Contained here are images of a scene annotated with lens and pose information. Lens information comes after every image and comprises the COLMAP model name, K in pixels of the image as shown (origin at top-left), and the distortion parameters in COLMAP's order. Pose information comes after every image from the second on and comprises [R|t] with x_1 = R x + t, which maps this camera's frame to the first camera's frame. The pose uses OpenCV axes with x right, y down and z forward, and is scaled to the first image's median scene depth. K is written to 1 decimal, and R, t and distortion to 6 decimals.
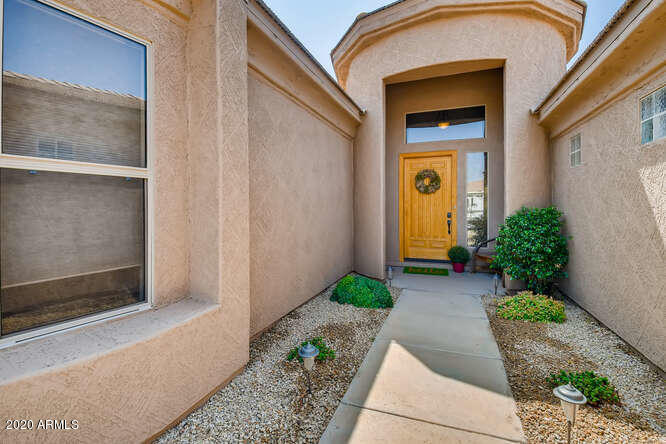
lens RADIAL K [[312.6, 0, 324.0], [0, 312.6, 214.7], [0, 0, 1]] dist [0.001591, -0.019958]
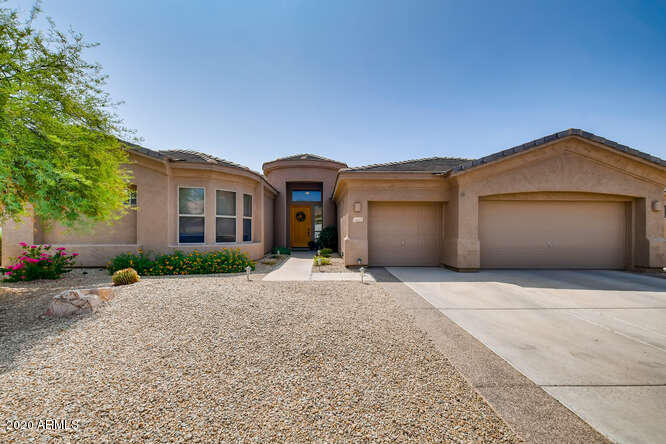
lens RADIAL K [[324.8, 0, 331.4], [0, 324.8, 228.0], [0, 0, 1]] dist [0.002834, -0.000493]
pose [[0.922498, 0.008715, 0.385903, -0.489130], [0.002728, 0.999573, -0.029094, 0.071508], [-0.385992, 0.027892, 0.922080, -1.629961]]
